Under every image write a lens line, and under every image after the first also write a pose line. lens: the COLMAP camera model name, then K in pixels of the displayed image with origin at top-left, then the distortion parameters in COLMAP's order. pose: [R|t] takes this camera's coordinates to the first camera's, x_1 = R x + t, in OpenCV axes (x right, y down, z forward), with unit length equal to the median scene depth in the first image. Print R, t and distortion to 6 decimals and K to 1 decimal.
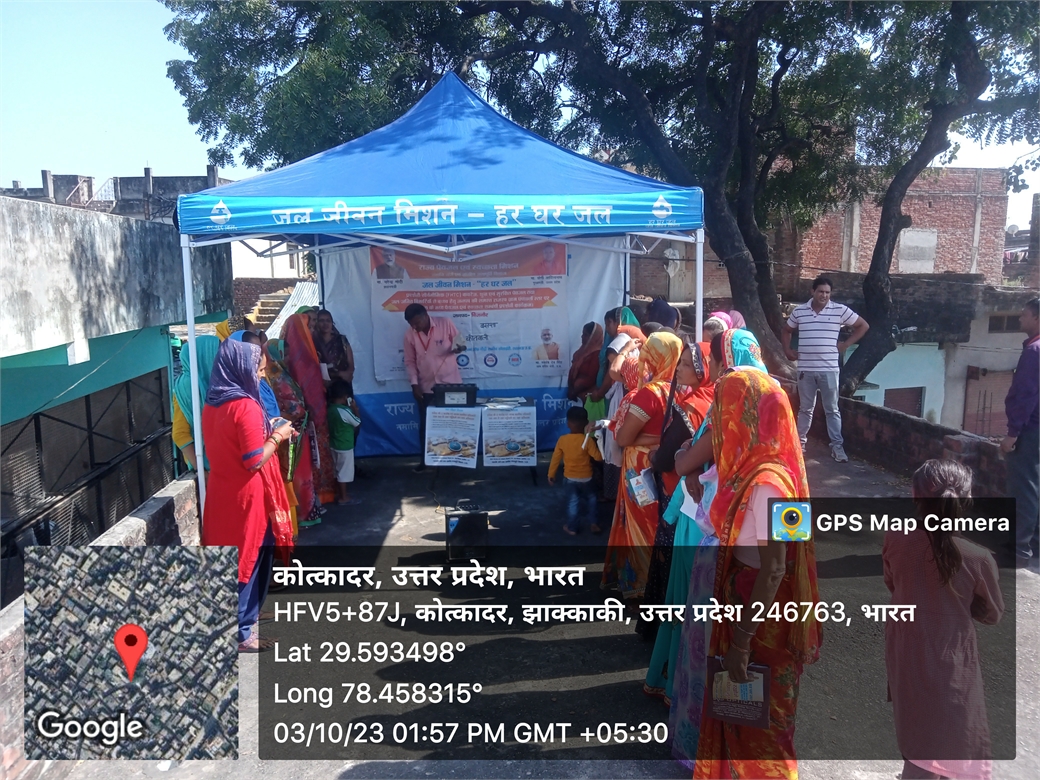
lens RADIAL K [[915.2, 0, 520.3], [0, 915.2, 388.3], [0, 0, 1]] dist [0.003219, -0.010990]
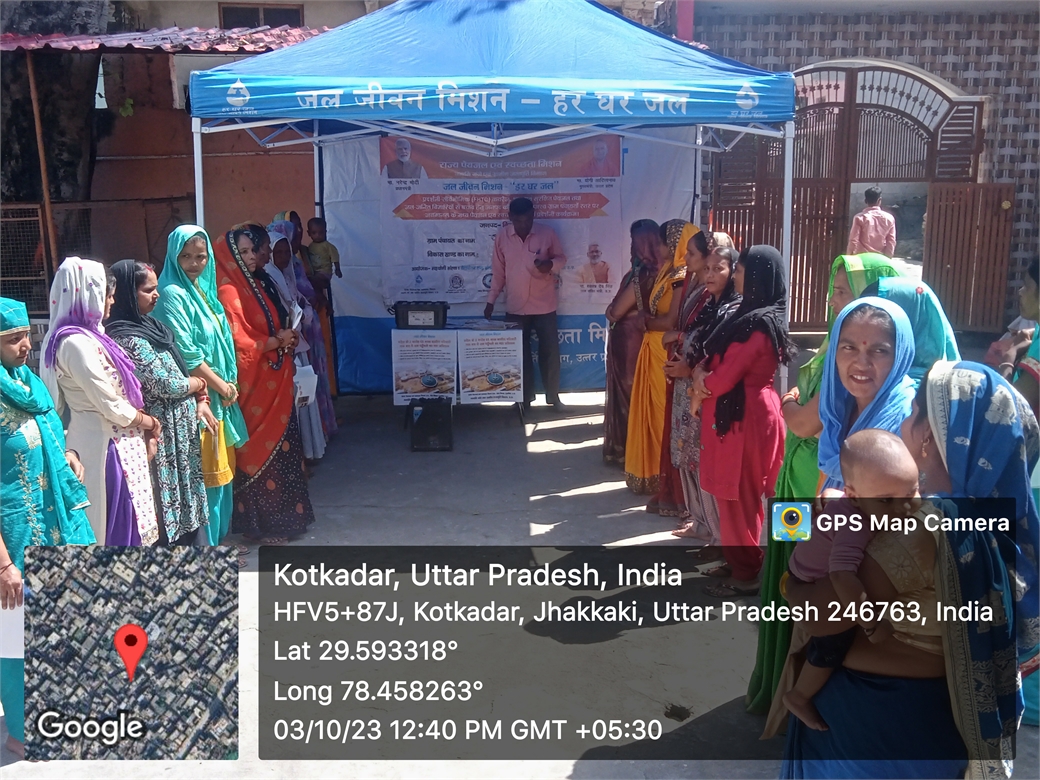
lens RADIAL K [[918.1, 0, 568.6], [0, 918.1, 389.9], [0, 0, 1]] dist [0.000206, -0.001587]
pose [[0.999182, 0.026660, -0.030395, 0.021866], [-0.023024, 0.993185, 0.114253, -0.018691], [0.033234, -0.113460, 0.992987, 0.111793]]
